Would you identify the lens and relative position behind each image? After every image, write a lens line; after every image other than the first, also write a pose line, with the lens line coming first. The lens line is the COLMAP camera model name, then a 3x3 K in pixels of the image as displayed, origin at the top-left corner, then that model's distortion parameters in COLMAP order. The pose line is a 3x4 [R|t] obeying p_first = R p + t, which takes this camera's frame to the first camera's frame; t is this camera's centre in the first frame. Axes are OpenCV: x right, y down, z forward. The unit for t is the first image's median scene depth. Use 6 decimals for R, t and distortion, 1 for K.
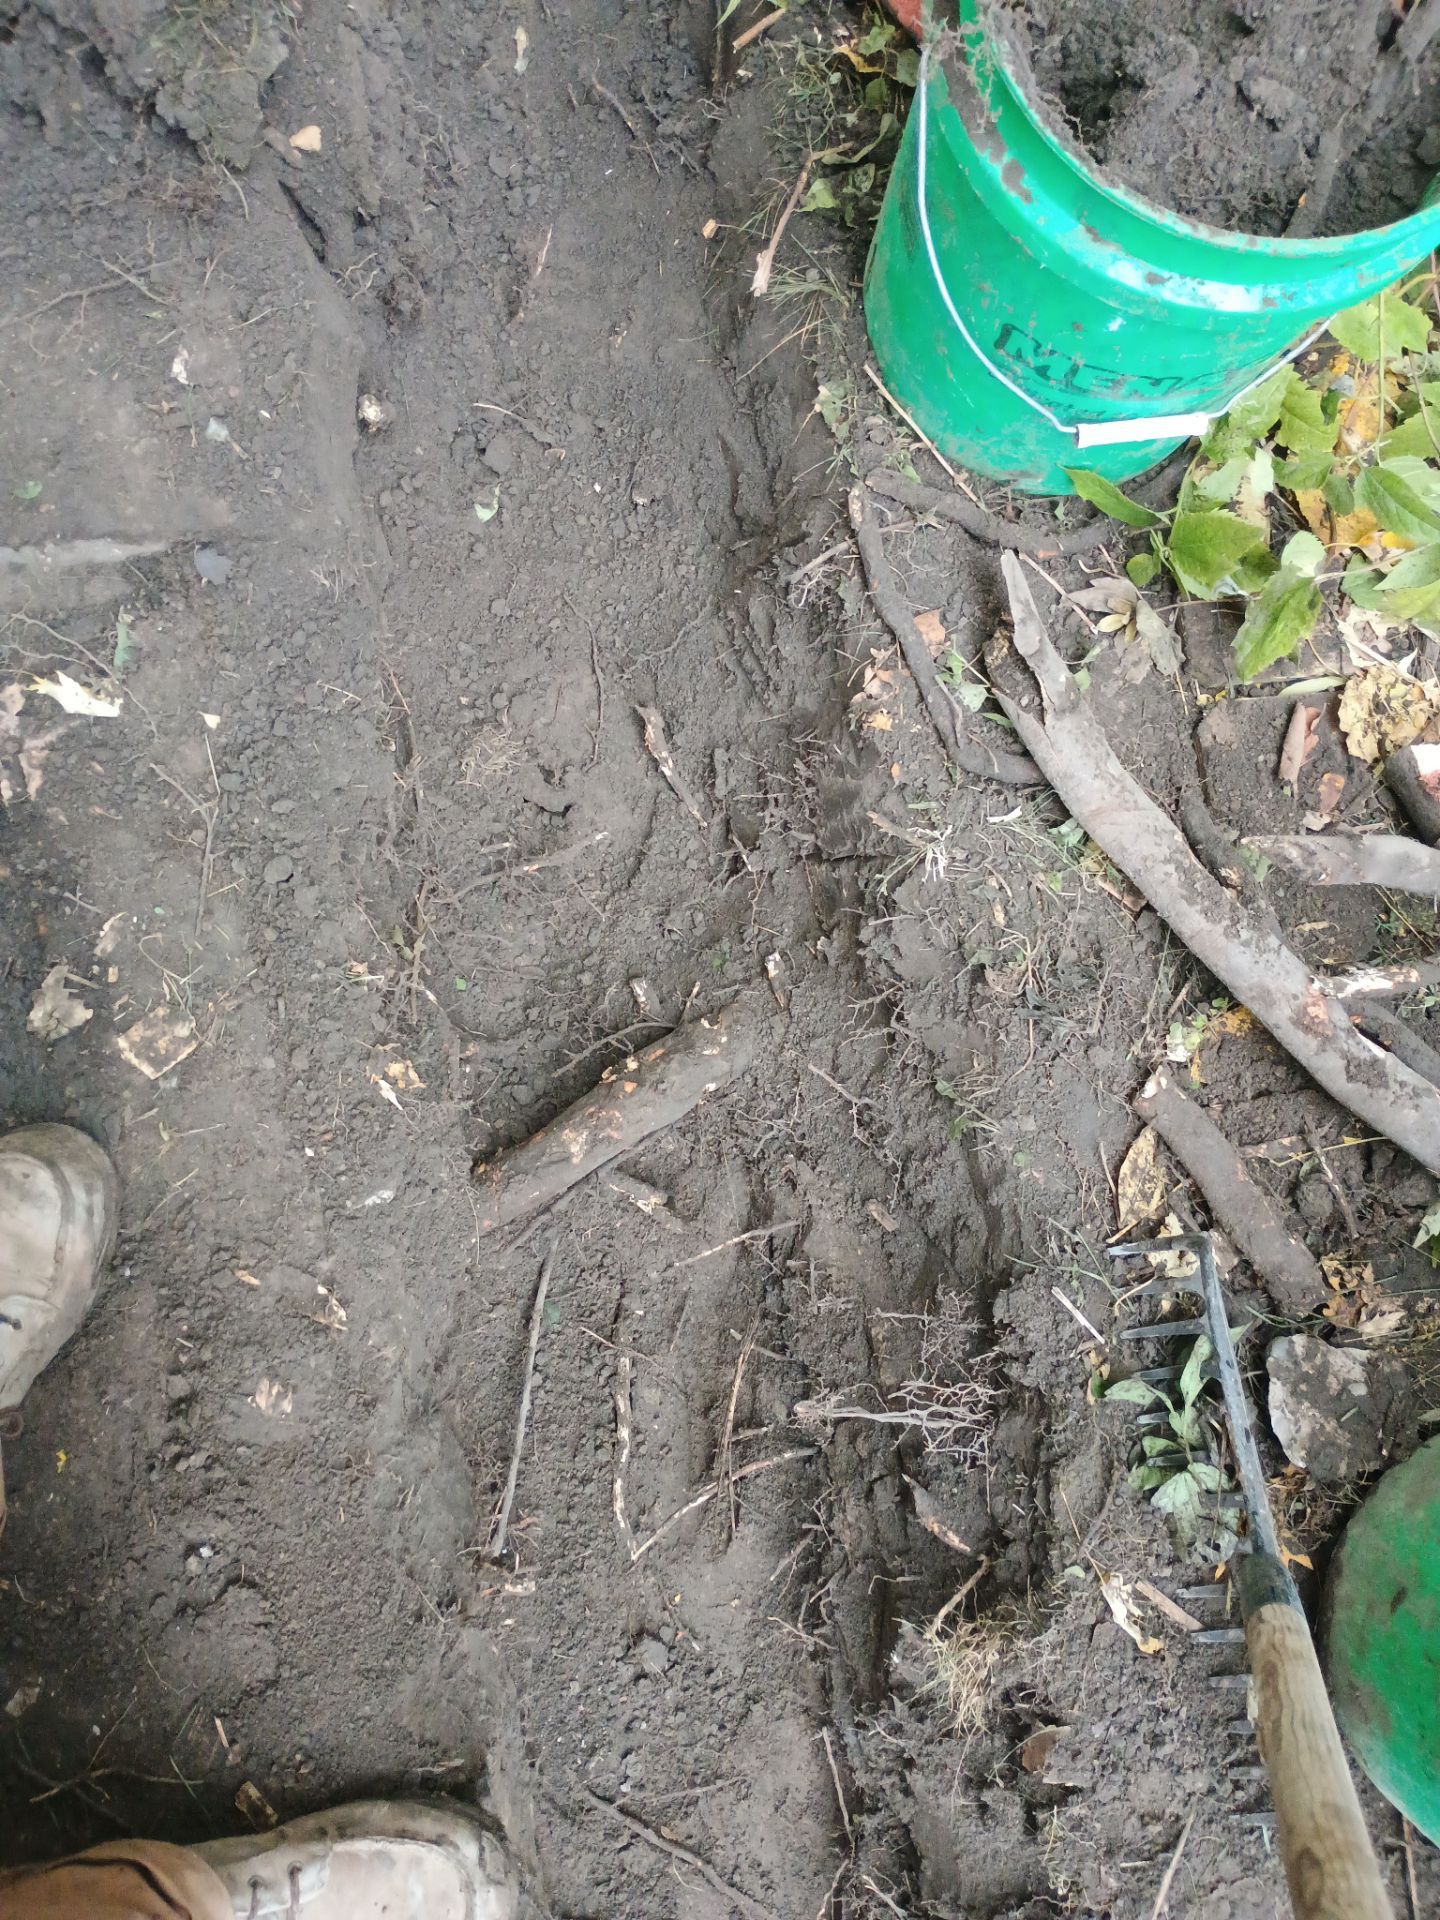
lens RADIAL K [[1642.1, 0, 731.3], [0, 1642.1, 956.2], [0, 0, 1]] dist [0.068791, -0.077852]
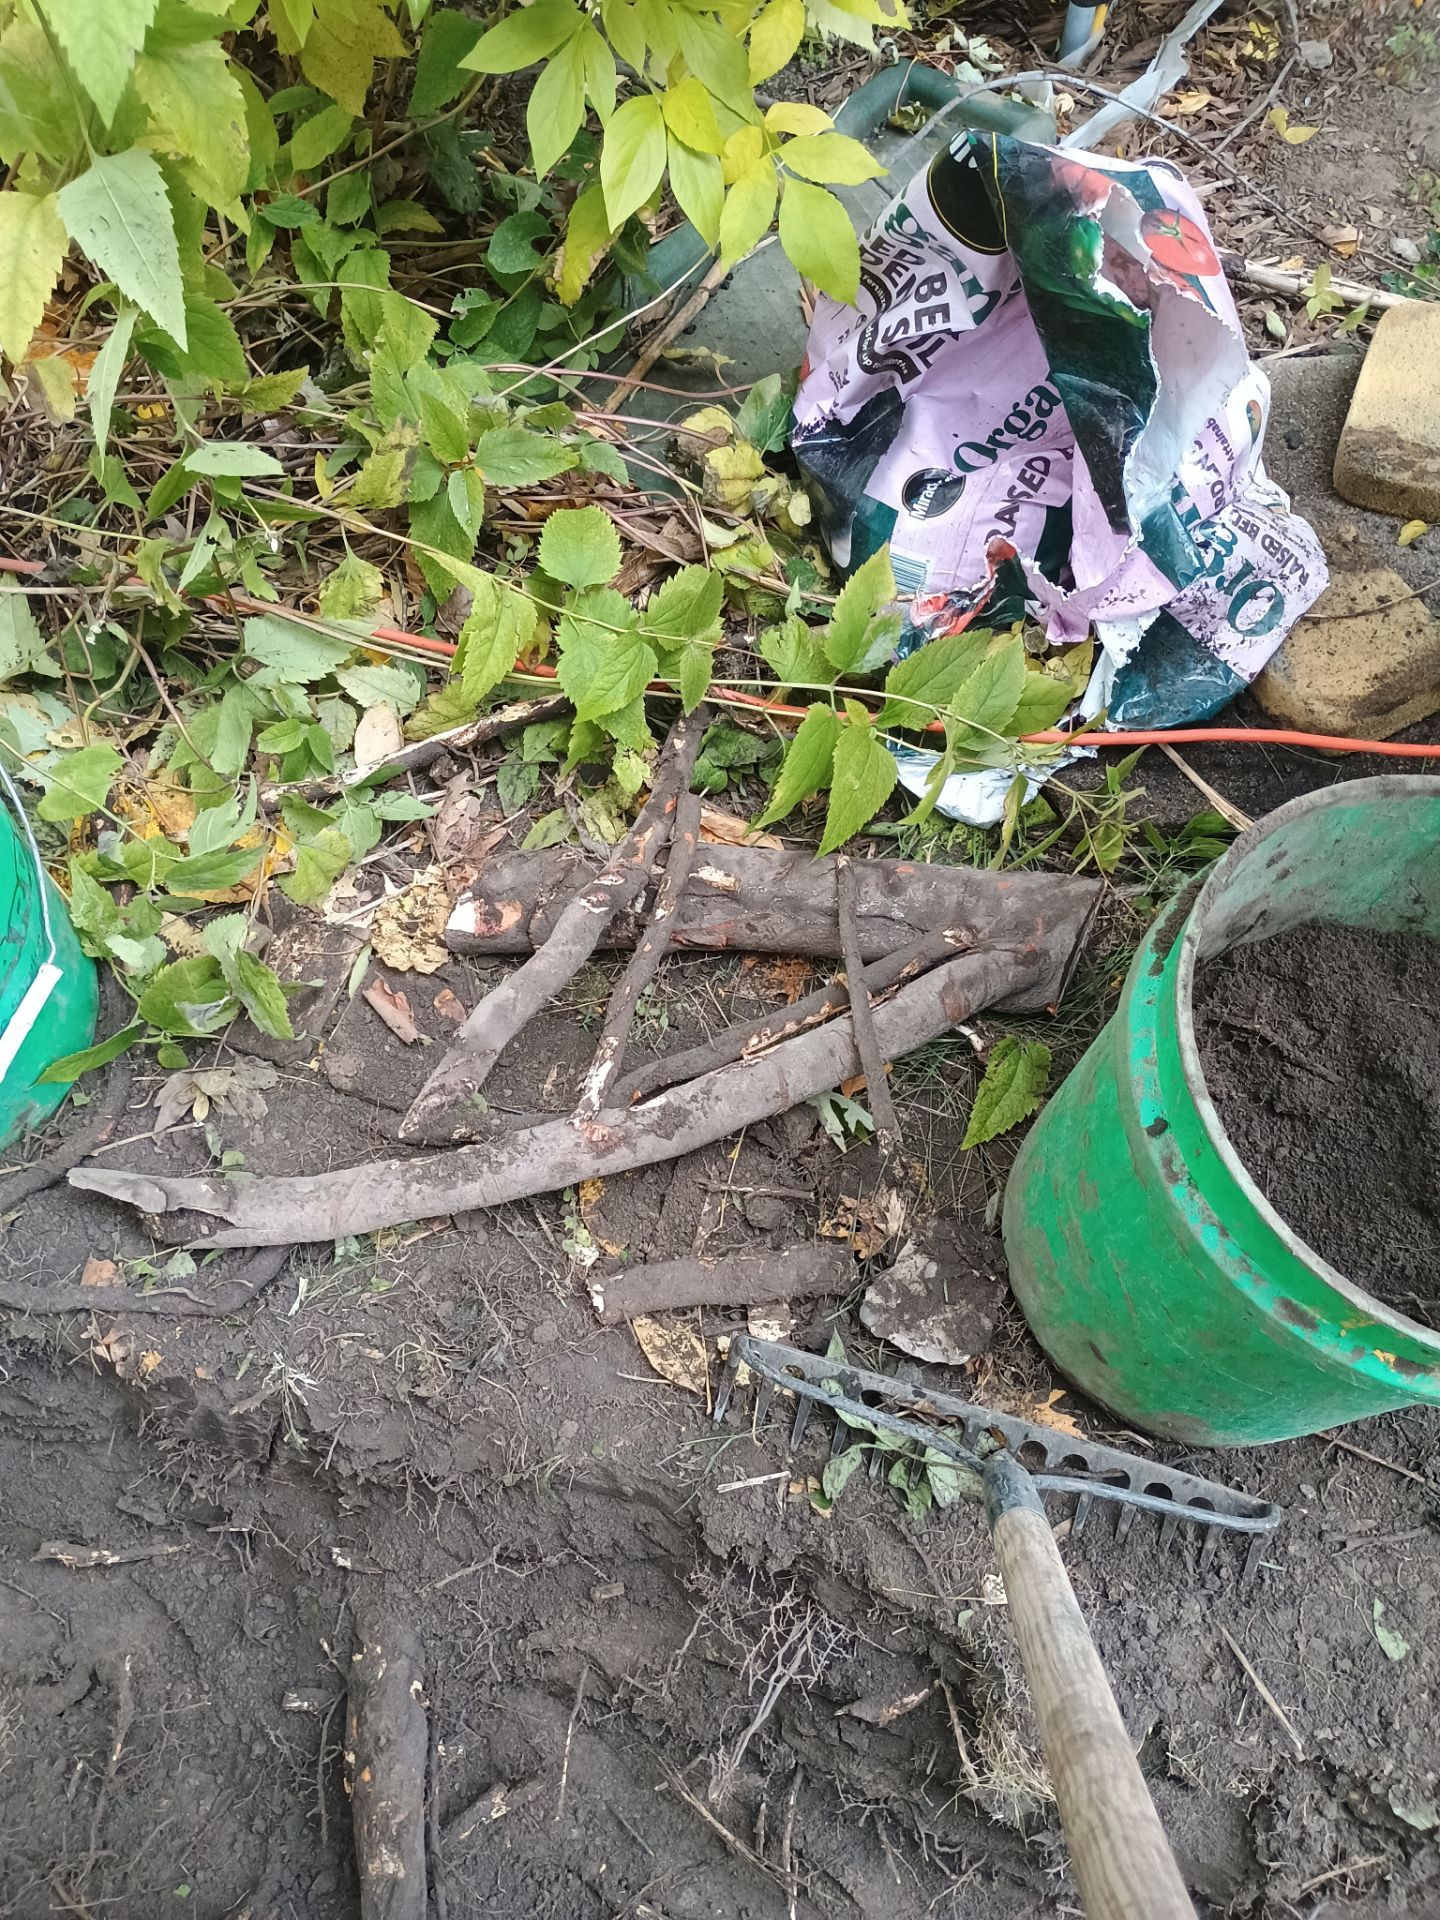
lens RADIAL K [[1642.1, 0, 720.6], [0, 1642.1, 957.1], [0, 0, 1]] dist [0.068791, -0.077852]
pose [[0.464877, -0.846063, 0.260895, 0.199237], [0.881477, 0.469902, -0.046806, 0.092644], [-0.082994, 0.251732, 0.964232, -0.050269]]
